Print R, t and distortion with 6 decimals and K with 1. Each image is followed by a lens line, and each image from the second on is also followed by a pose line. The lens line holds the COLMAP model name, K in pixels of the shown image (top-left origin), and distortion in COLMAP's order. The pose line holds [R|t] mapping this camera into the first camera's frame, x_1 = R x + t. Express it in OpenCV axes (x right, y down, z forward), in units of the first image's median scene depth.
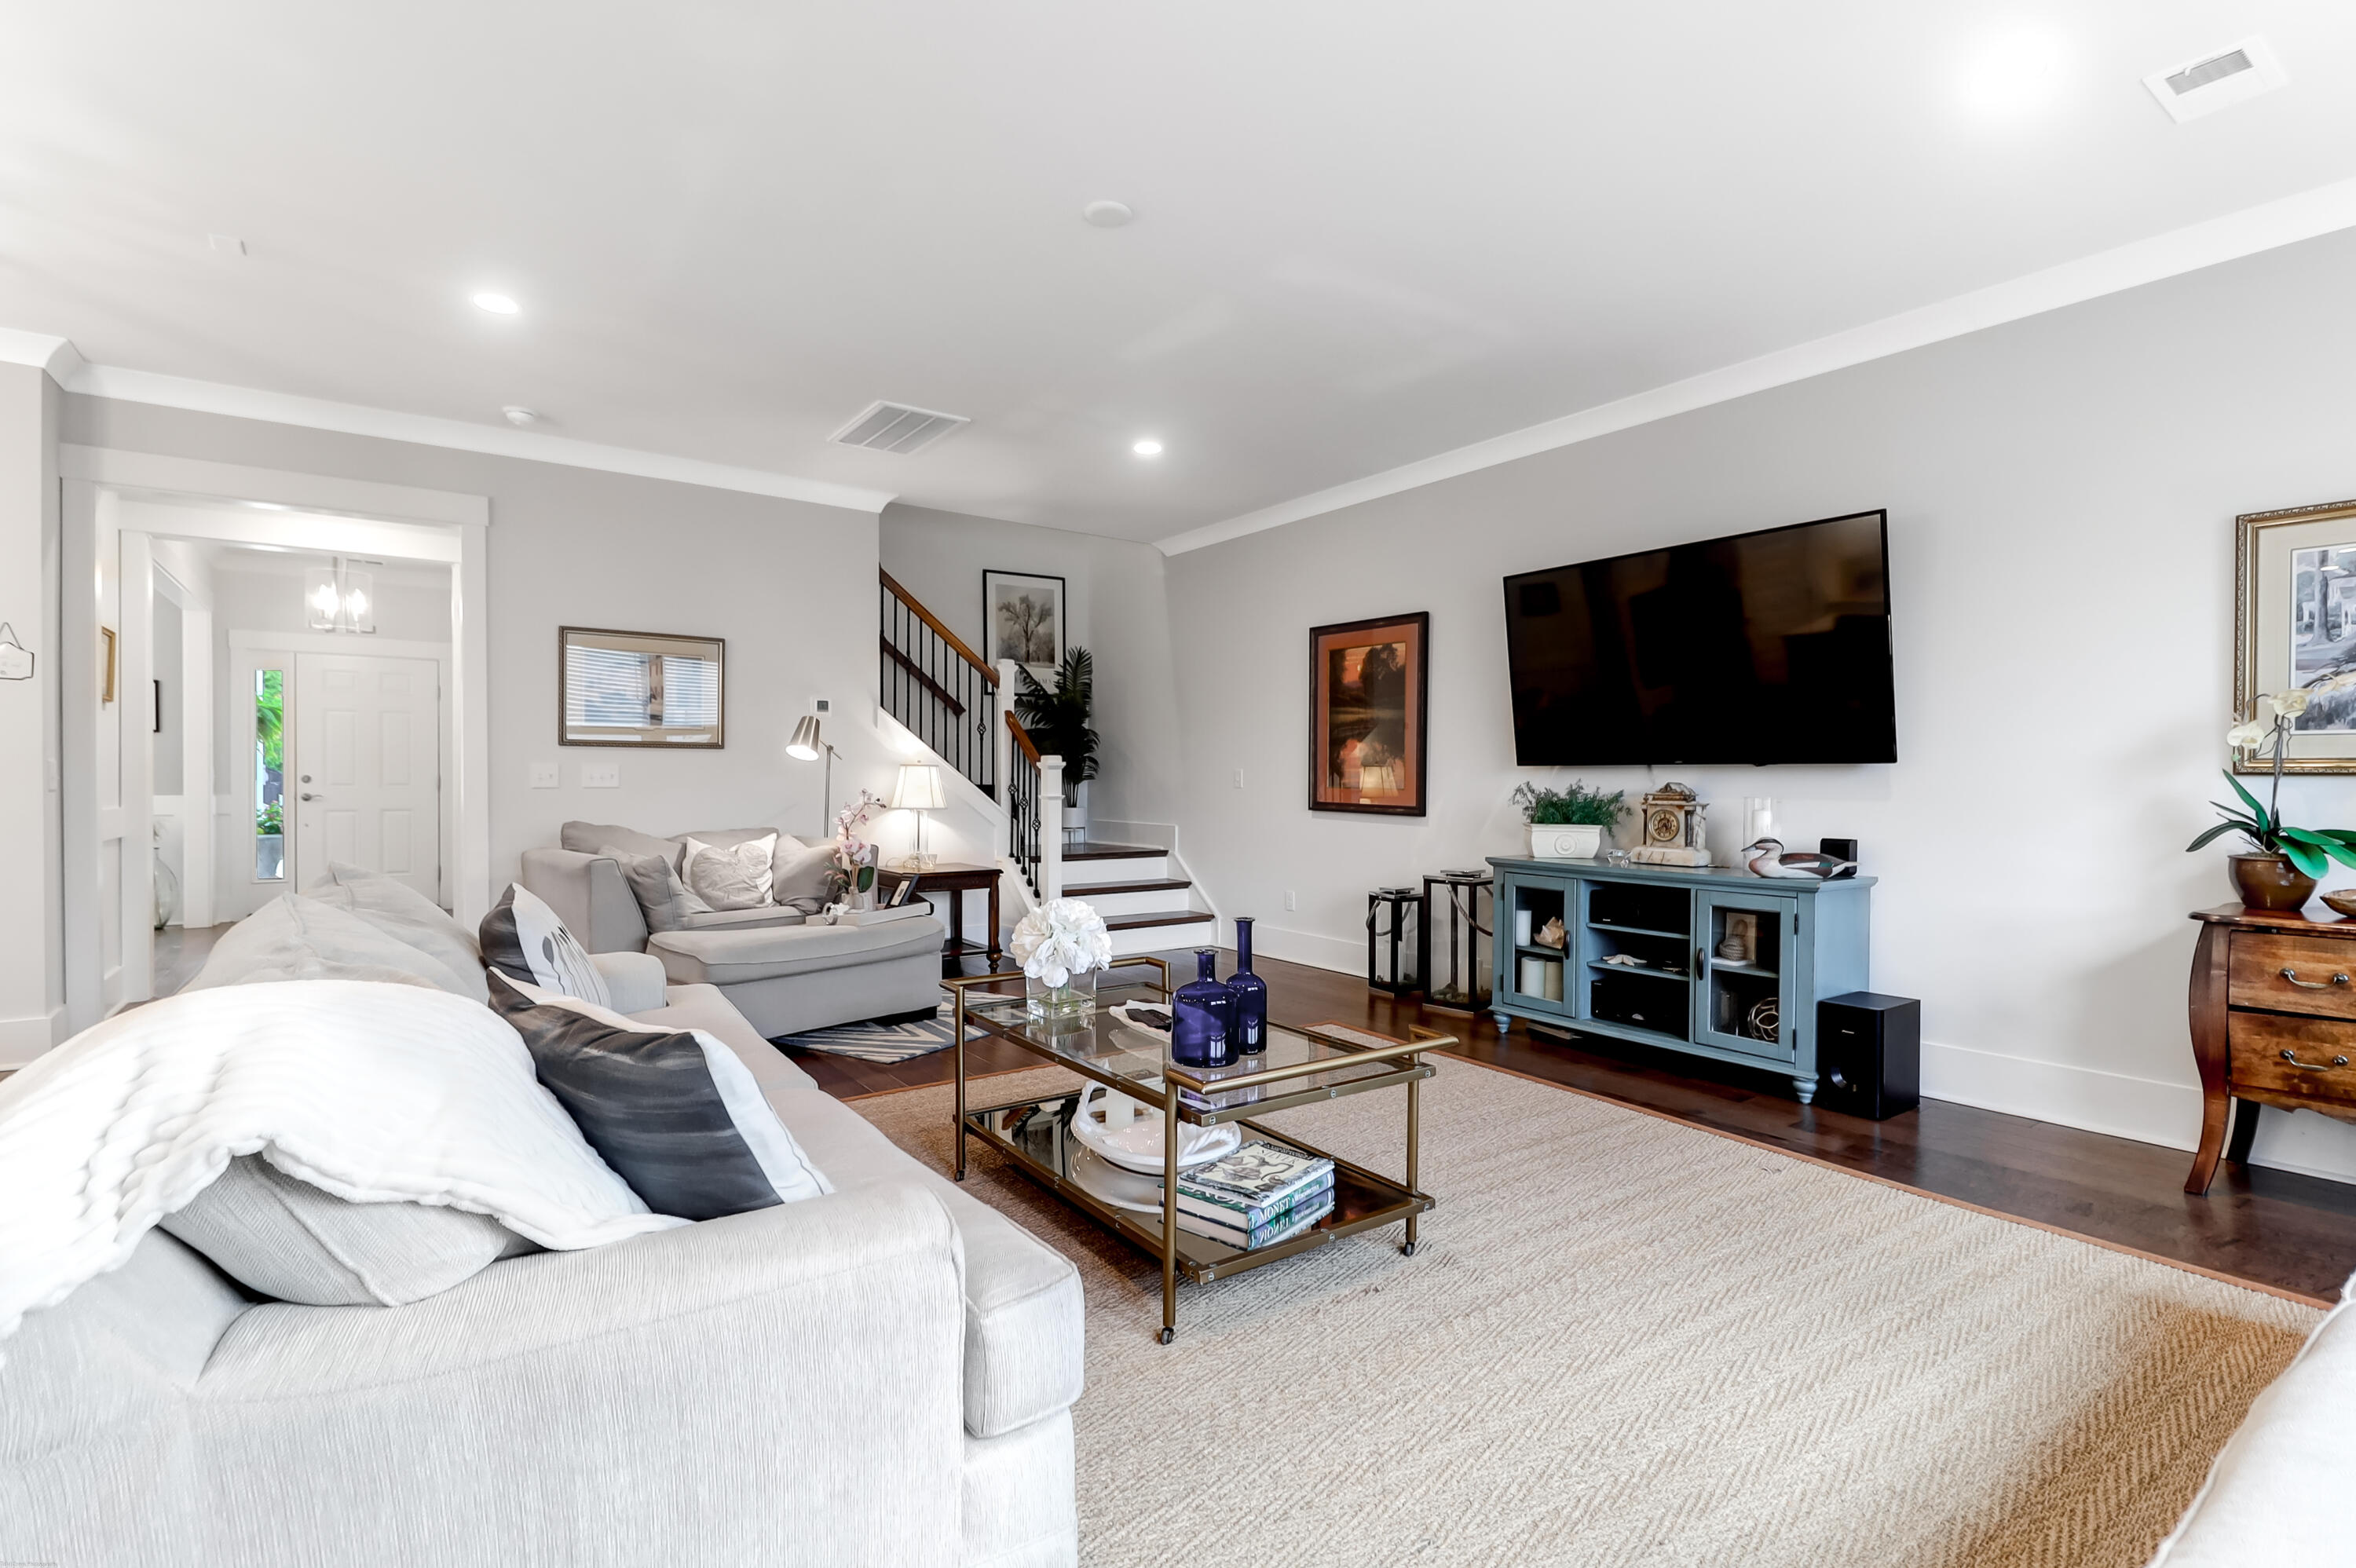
lens RADIAL K [[1077.9, 0, 1177.9], [0, 1077.9, 793.0], [0, 0, 1]] dist [0.018172, -0.013243]
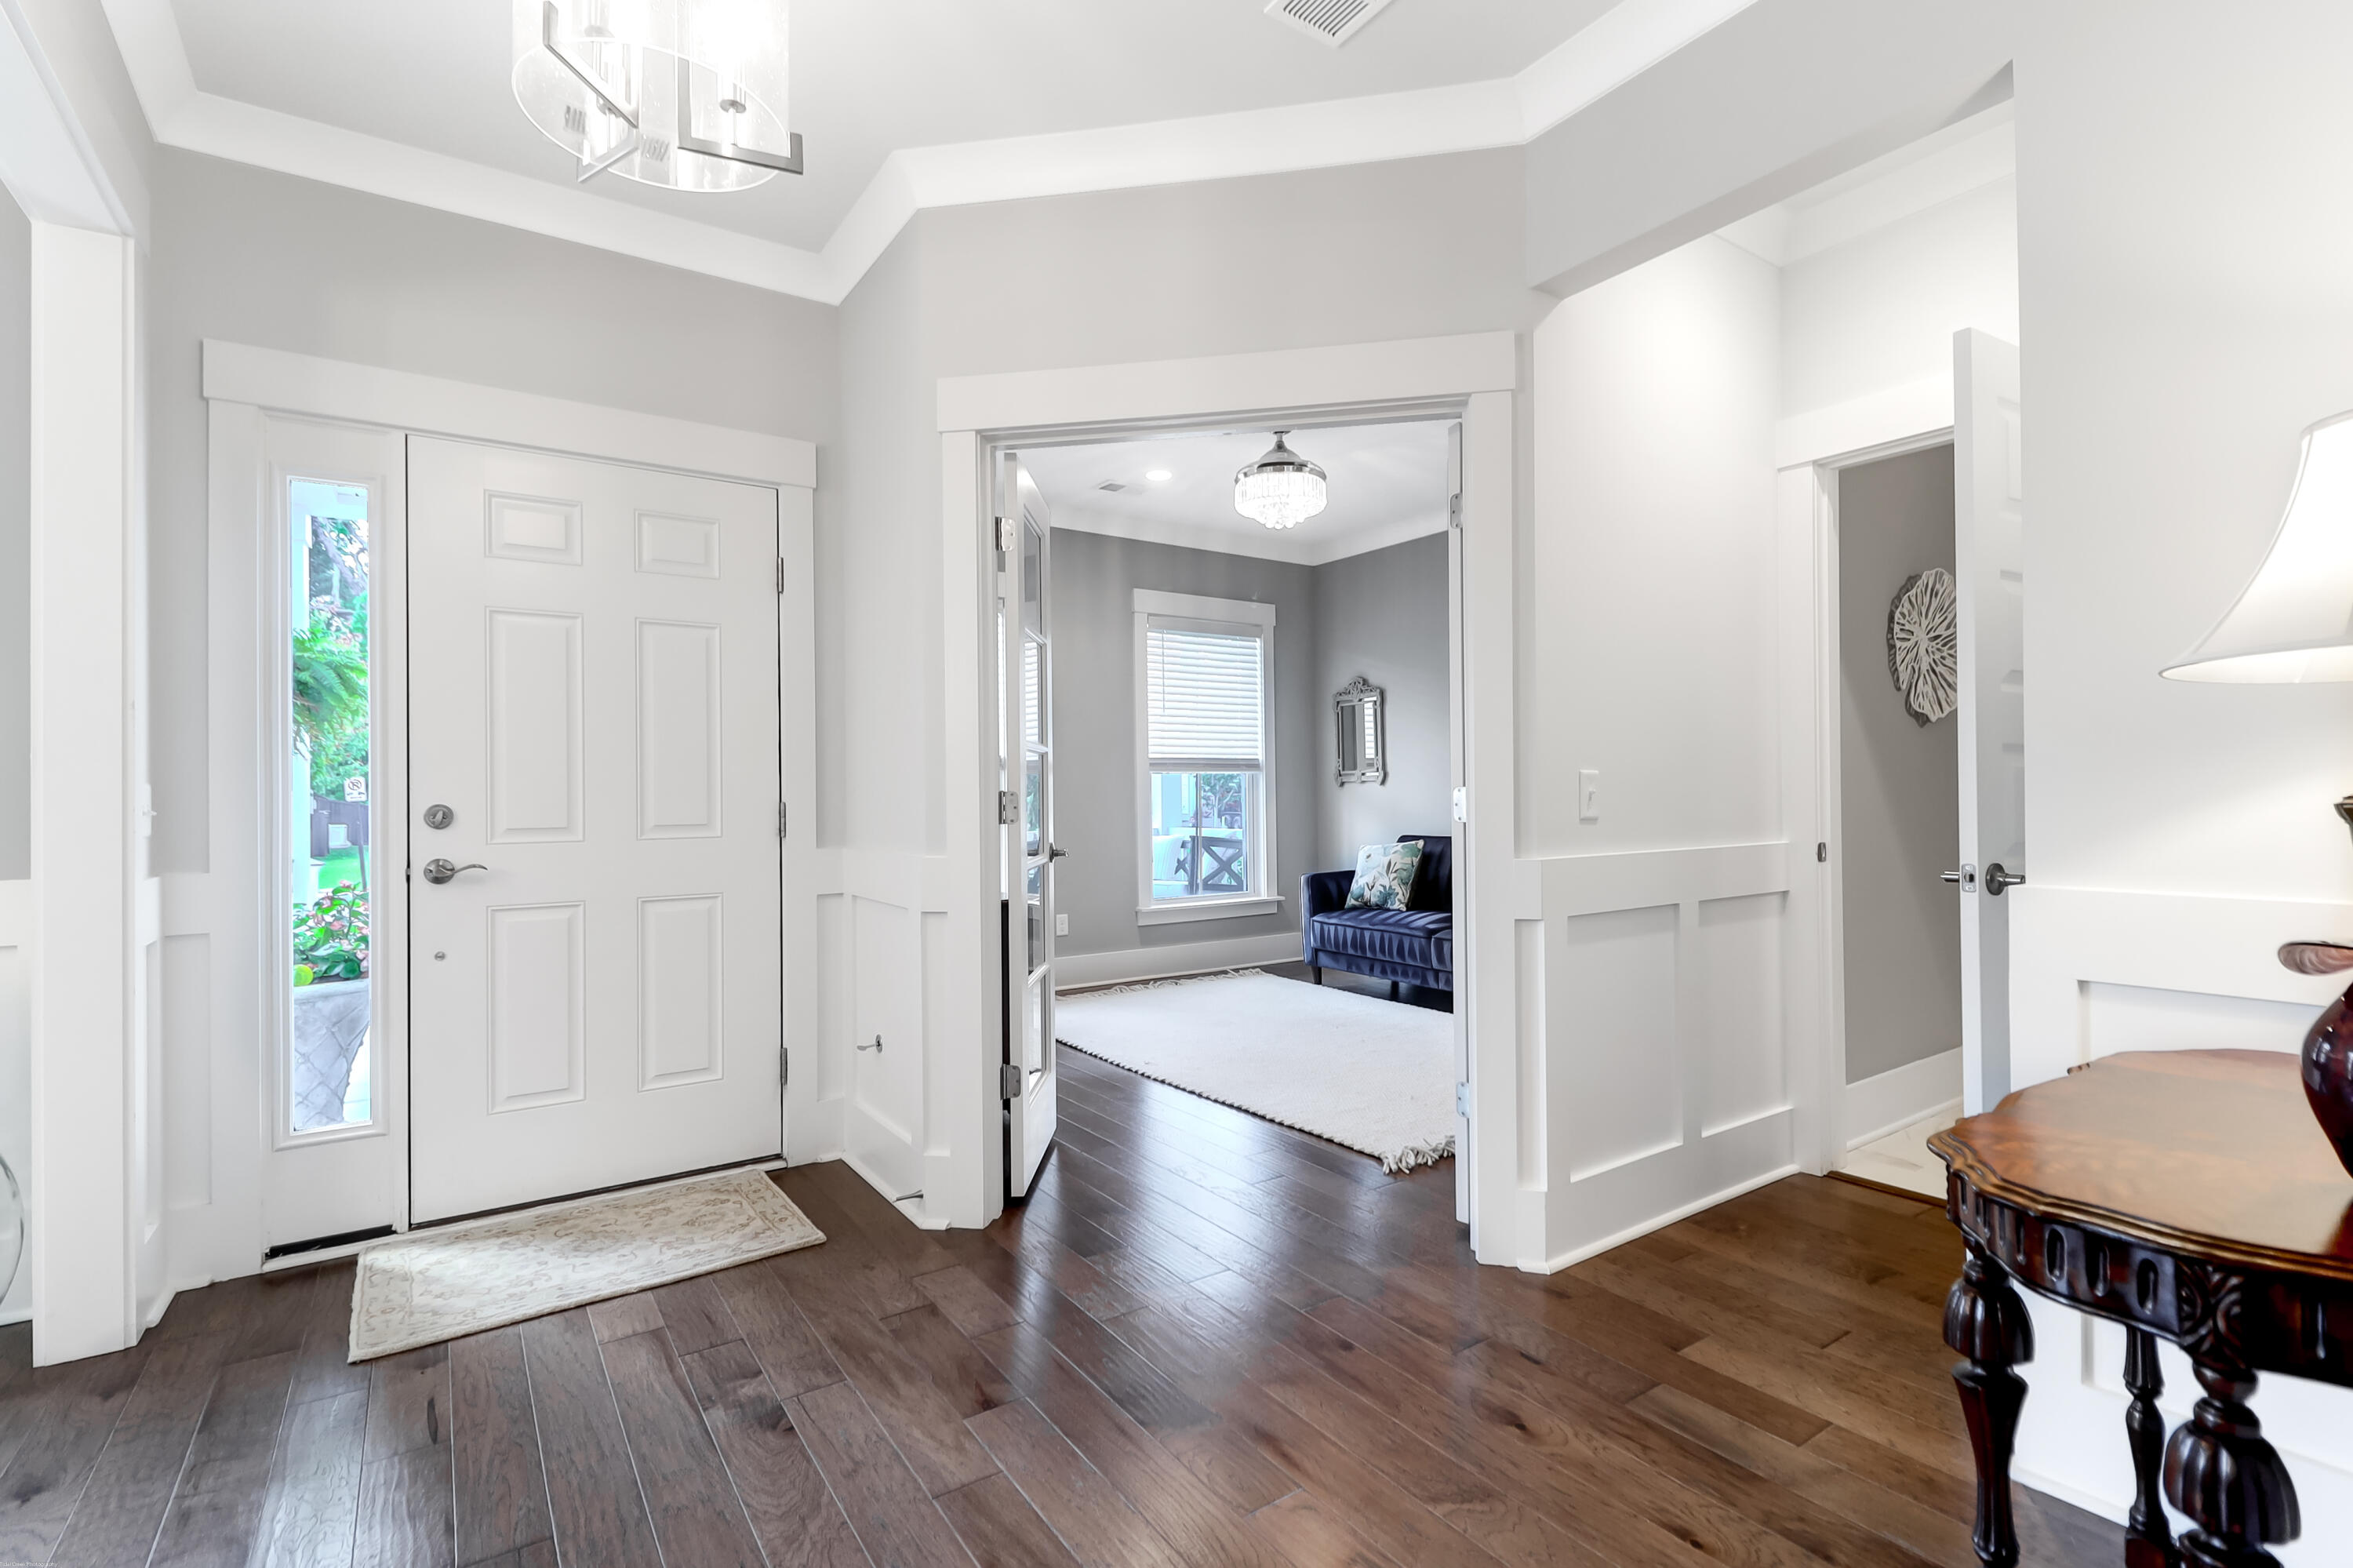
lens RADIAL K [[1076.7, 0, 1185.8], [0, 1076.7, 788.9], [0, 0, 1]] dist [0.018172, -0.013243]
pose [[0.999734, -0.014332, -0.018087, -0.846409], [0.013997, 0.999730, -0.018527, -0.018016], [0.018348, 0.018269, 0.999665, 1.000768]]
